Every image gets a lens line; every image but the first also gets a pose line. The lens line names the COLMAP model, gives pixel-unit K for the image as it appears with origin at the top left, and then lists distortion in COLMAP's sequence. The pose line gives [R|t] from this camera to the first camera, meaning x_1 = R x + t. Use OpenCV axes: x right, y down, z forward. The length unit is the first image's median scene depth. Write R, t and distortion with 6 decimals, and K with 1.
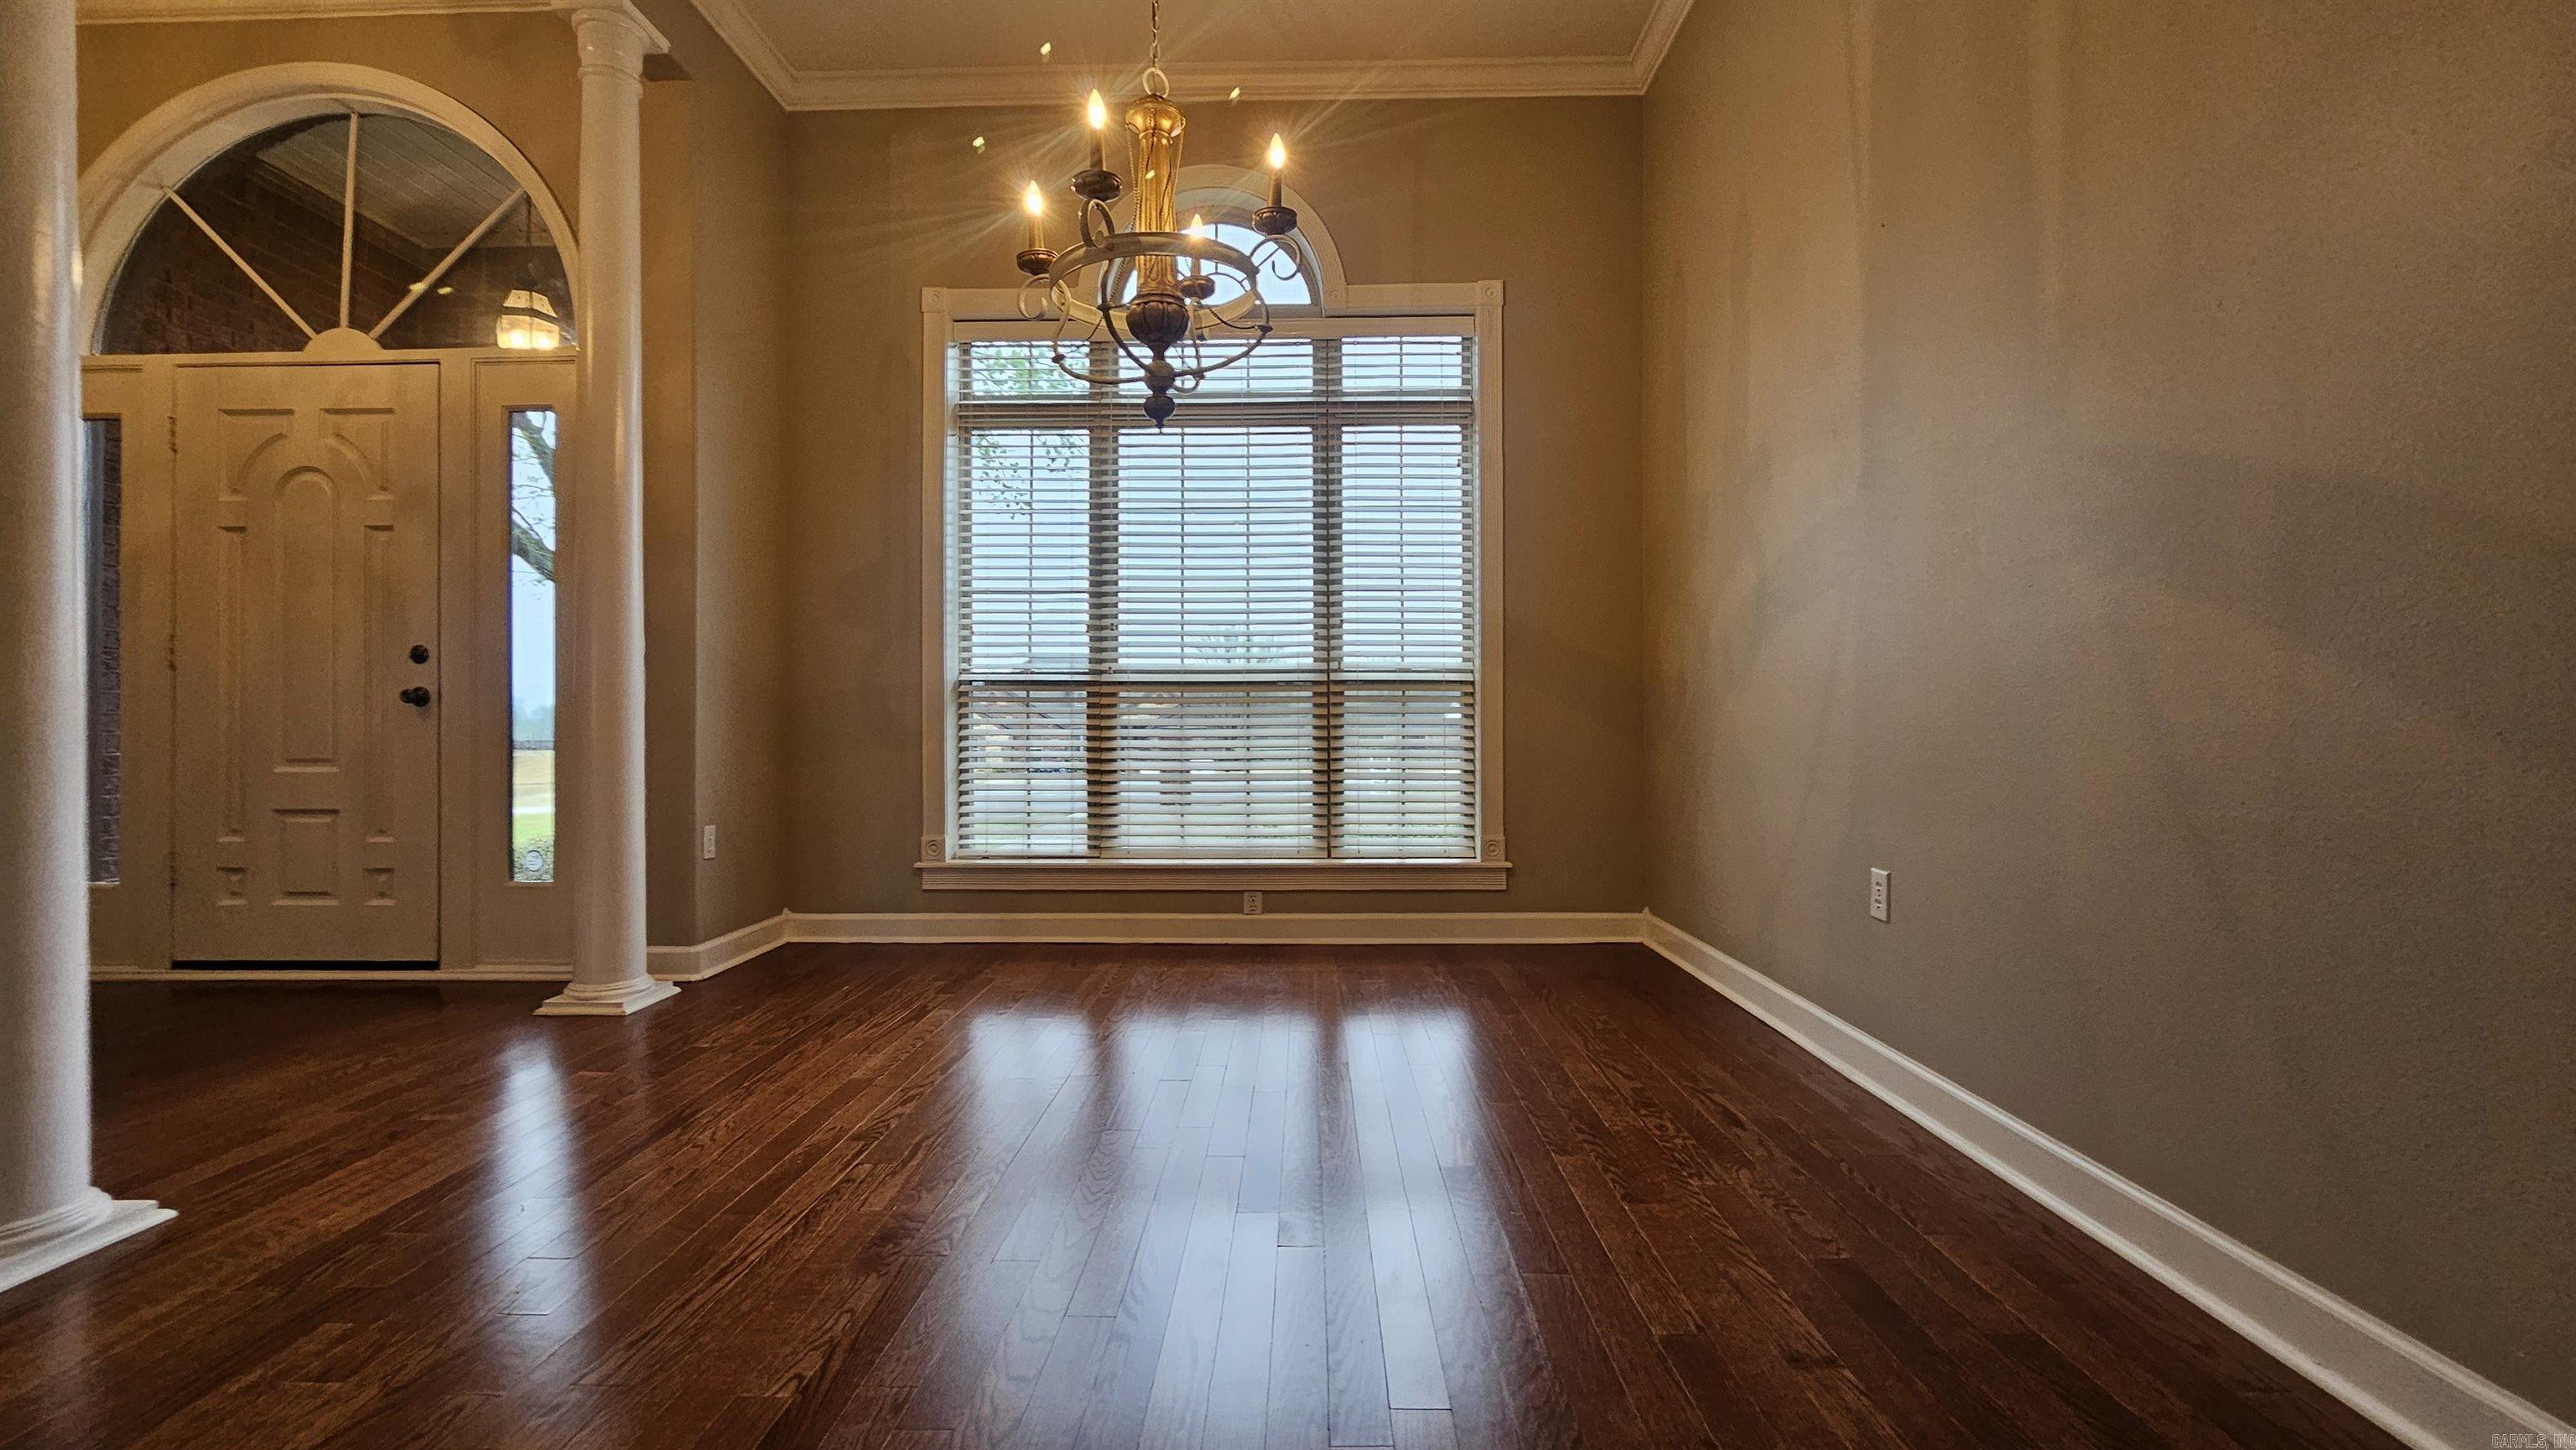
lens RADIAL K [[1055.4, 0, 1288.0], [0, 1055.4, 725.0], [0, 0, 1]] dist [-0.000872, -0.000266]
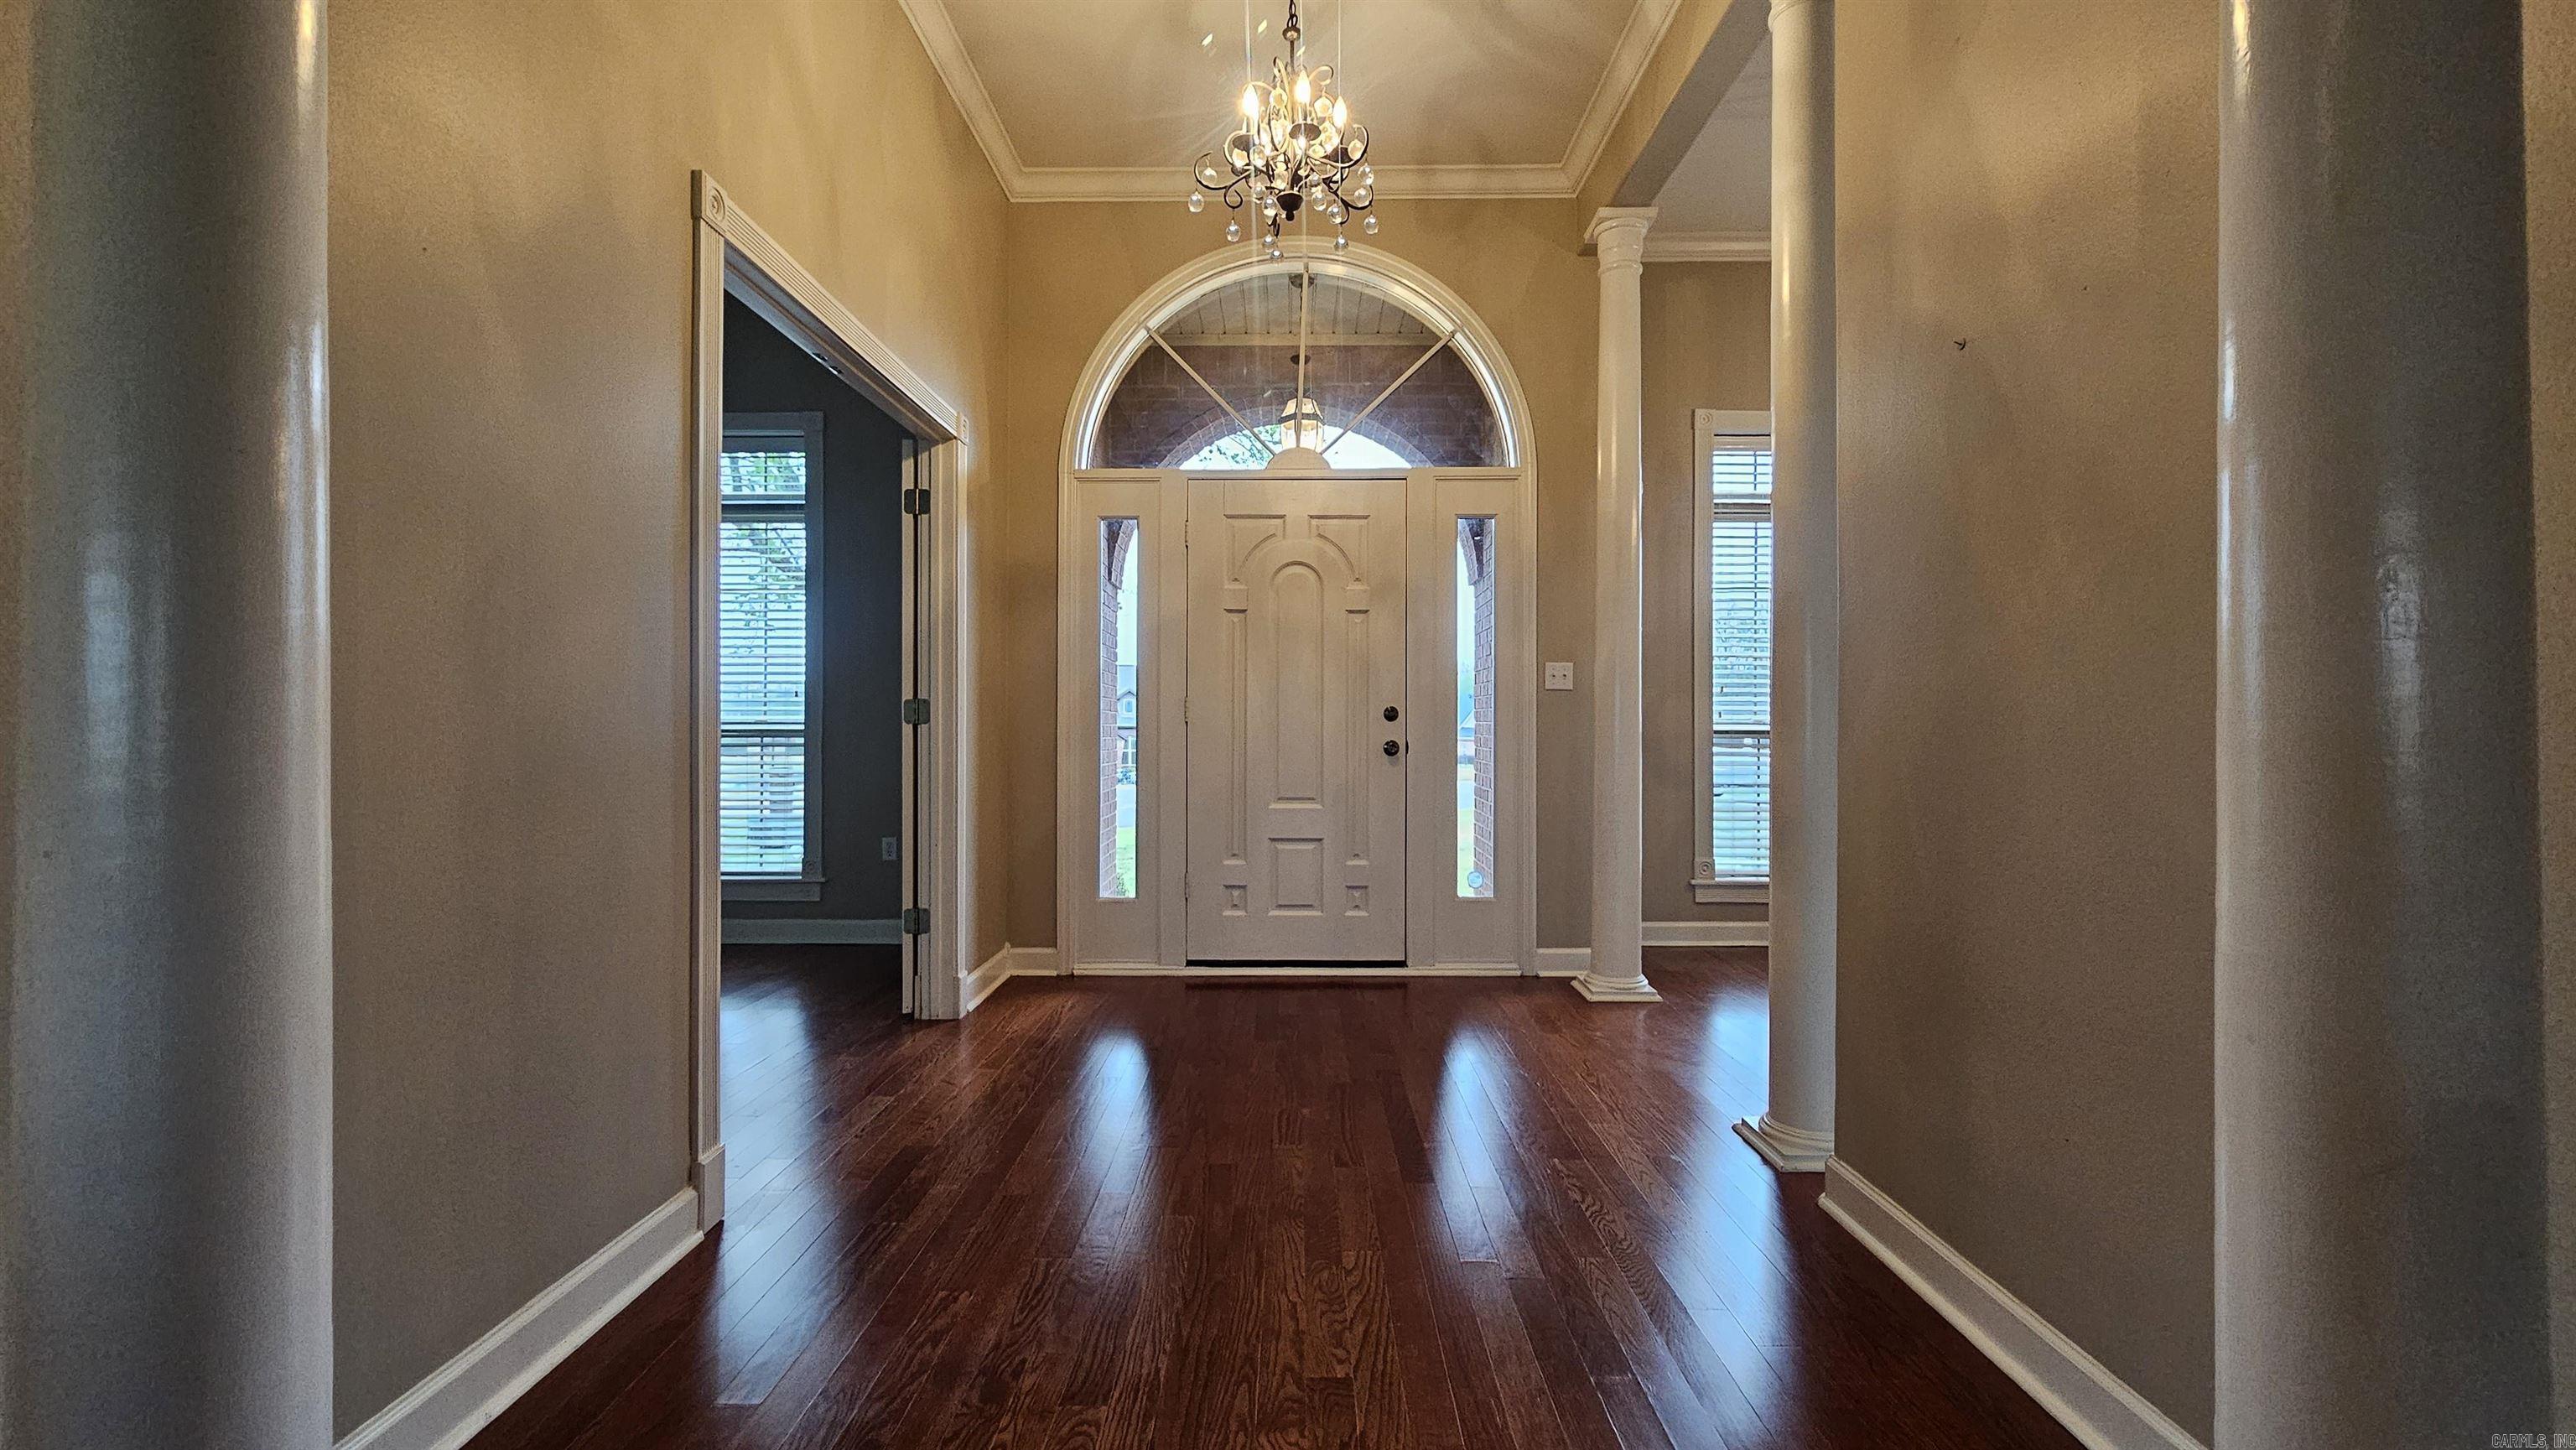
lens RADIAL K [[1055.4, 0, 1288.0], [0, 1055.4, 725.0], [0, 0, 1]] dist [-0.000872, -0.000266]
pose [[0.999851, 0.003058, 0.016996, -0.960299], [-0.002968, 0.999982, -0.005299, -0.046095], [-0.017012, 0.005247, 0.999842, -0.239480]]
